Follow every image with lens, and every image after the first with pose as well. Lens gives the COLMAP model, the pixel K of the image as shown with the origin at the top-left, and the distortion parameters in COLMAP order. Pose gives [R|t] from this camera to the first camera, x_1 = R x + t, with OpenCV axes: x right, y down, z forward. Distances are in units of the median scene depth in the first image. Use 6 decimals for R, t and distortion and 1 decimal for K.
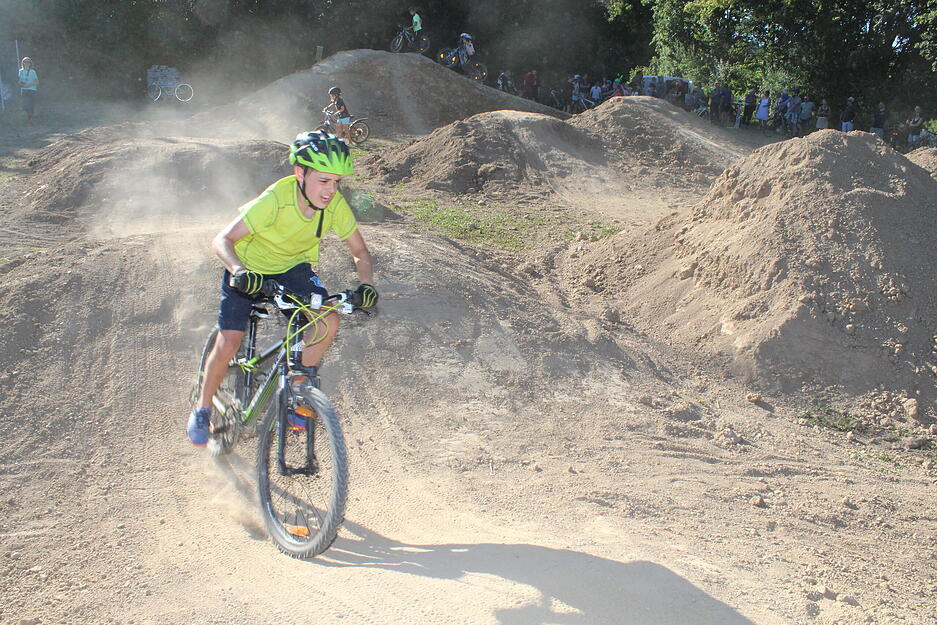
lens RADIAL K [[773.5, 0, 467.8], [0, 773.5, 314.0], [0, 0, 1]] dist [-0.168554, 0.147100]
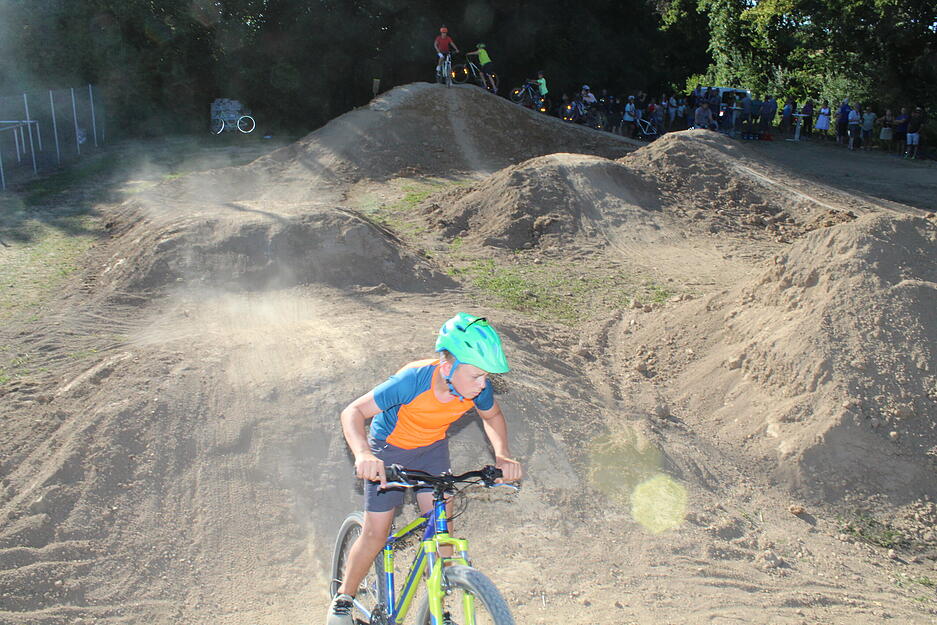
lens RADIAL K [[773.5, 0, 467.1], [0, 773.5, 315.4], [0, 0, 1]] dist [-0.168554, 0.147100]
pose [[0.996609, -0.019090, -0.080041, 0.010269], [0.018789, 0.999813, -0.004521, -0.134362], [0.080112, 0.003002, 0.996781, -0.055425]]
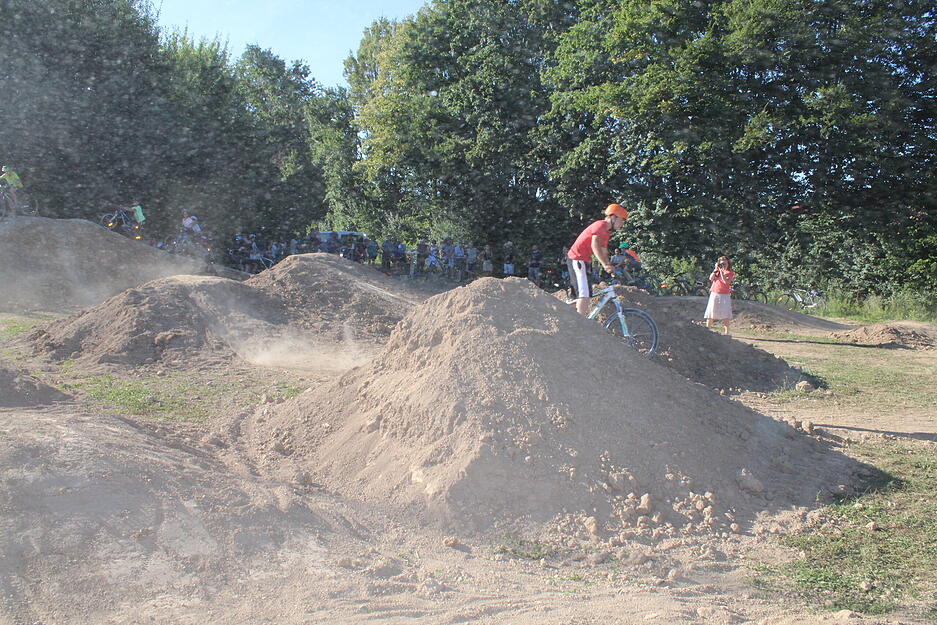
lens RADIAL K [[773.5, 0, 465.7], [0, 773.5, 316.4], [0, 0, 1]] dist [-0.168554, 0.147100]
pose [[0.919434, -0.066672, 0.387552, 0.015063], [0.140191, 0.976342, -0.164628, -0.011556], [-0.367408, 0.205696, 0.907029, -0.004113]]
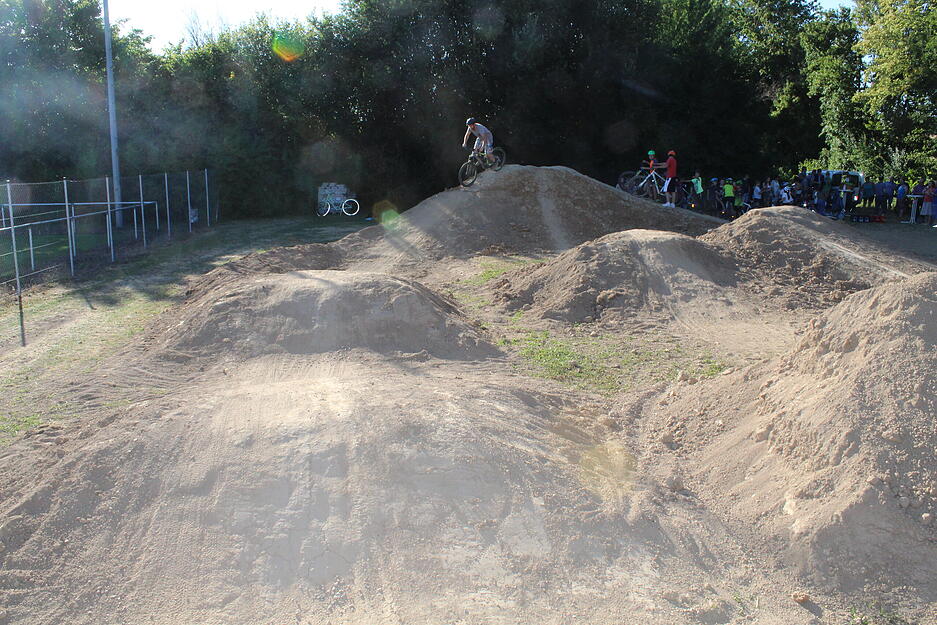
lens RADIAL K [[773.5, 0, 466.4], [0, 773.5, 314.2], [0, 0, 1]] dist [-0.168554, 0.147100]
pose [[0.973749, -0.011655, -0.227328, 0.162116], [-0.016177, 0.992620, -0.120185, -0.093192], [0.227051, 0.120707, 0.966374, 0.008348]]
